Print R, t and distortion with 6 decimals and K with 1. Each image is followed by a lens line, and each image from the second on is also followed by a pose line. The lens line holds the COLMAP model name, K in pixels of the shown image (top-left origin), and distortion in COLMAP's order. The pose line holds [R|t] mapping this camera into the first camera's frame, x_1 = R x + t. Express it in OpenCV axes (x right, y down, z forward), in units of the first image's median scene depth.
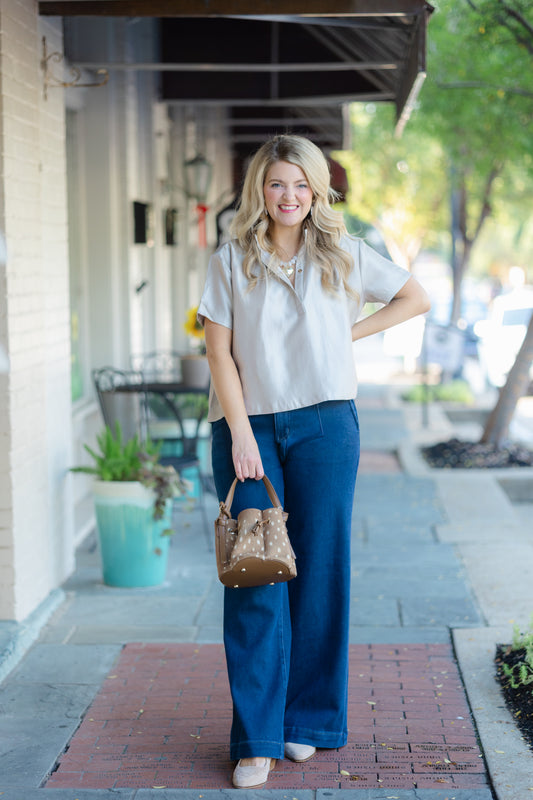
lens RADIAL K [[2567.6, 0, 266.5], [0, 2567.6, 400.0], [0, 0, 1]] dist [0.372297, 0.206220]
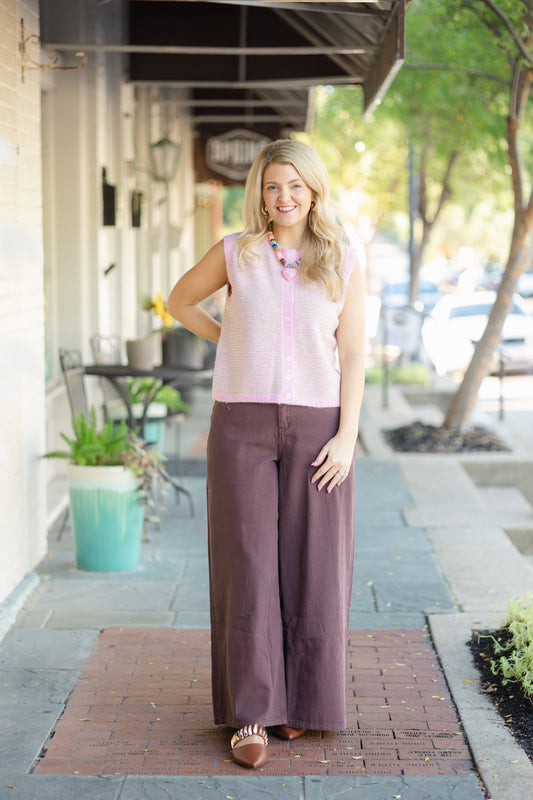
lens RADIAL K [[2567.6, 0, 266.5], [0, 2567.6, 400.0], [0, 0, 1]] dist [0.372297, 0.206220]
pose [[0.999431, 0.007002, 0.033006, -0.023761], [-0.007383, 0.999907, 0.011438, -0.005788], [-0.032923, -0.011676, 0.999390, -0.002454]]
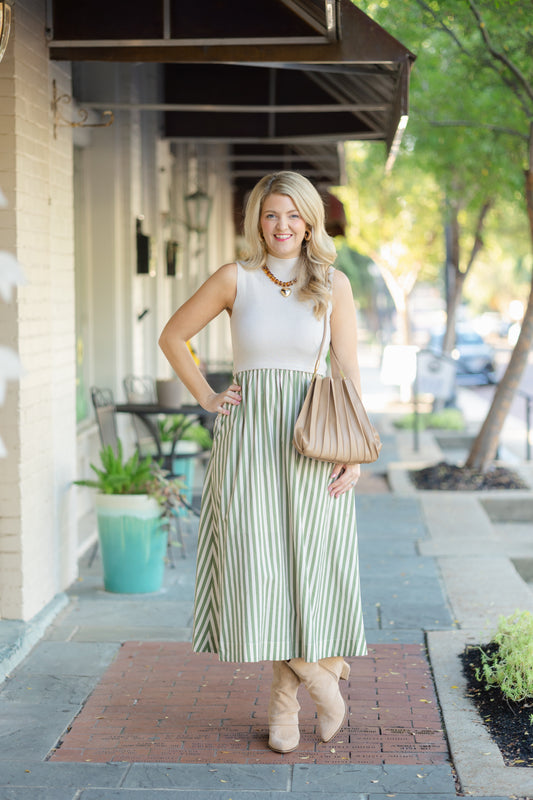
lens RADIAL K [[2739.9, 0, 269.1], [0, 2739.9, 411.8], [0, 0, 1]] dist [0.491168, 0.686942]
pose [[0.999949, 0.008429, -0.005508, 0.011108], [-0.008497, 0.999887, -0.012387, 0.011215], [0.005403, 0.012433, 0.999908, -0.148275]]
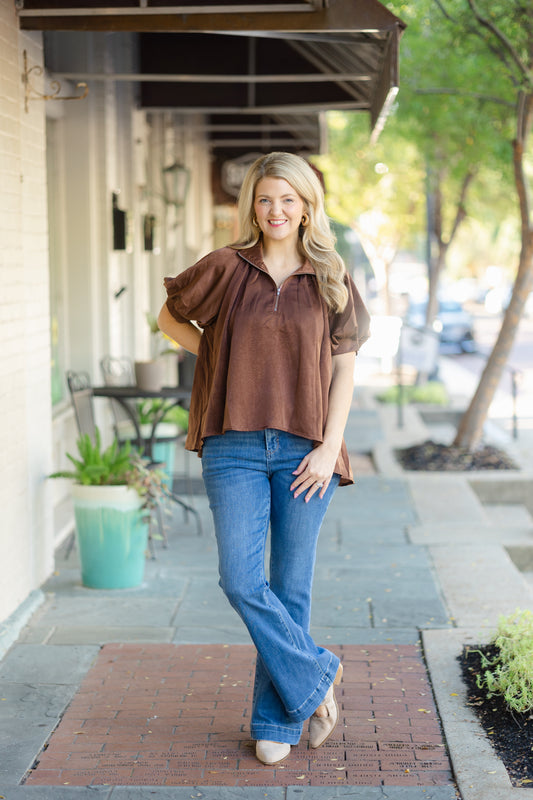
lens RADIAL K [[2605.6, 0, 274.6], [0, 2605.6, 398.1], [0, 0, 1]] dist [0.476967, -2.093985]
pose [[0.999953, 0.002459, 0.009426, 0.003190], [-0.002499, 0.999988, 0.004294, -0.007734], [-0.009415, -0.004318, 0.999946, -0.041546]]
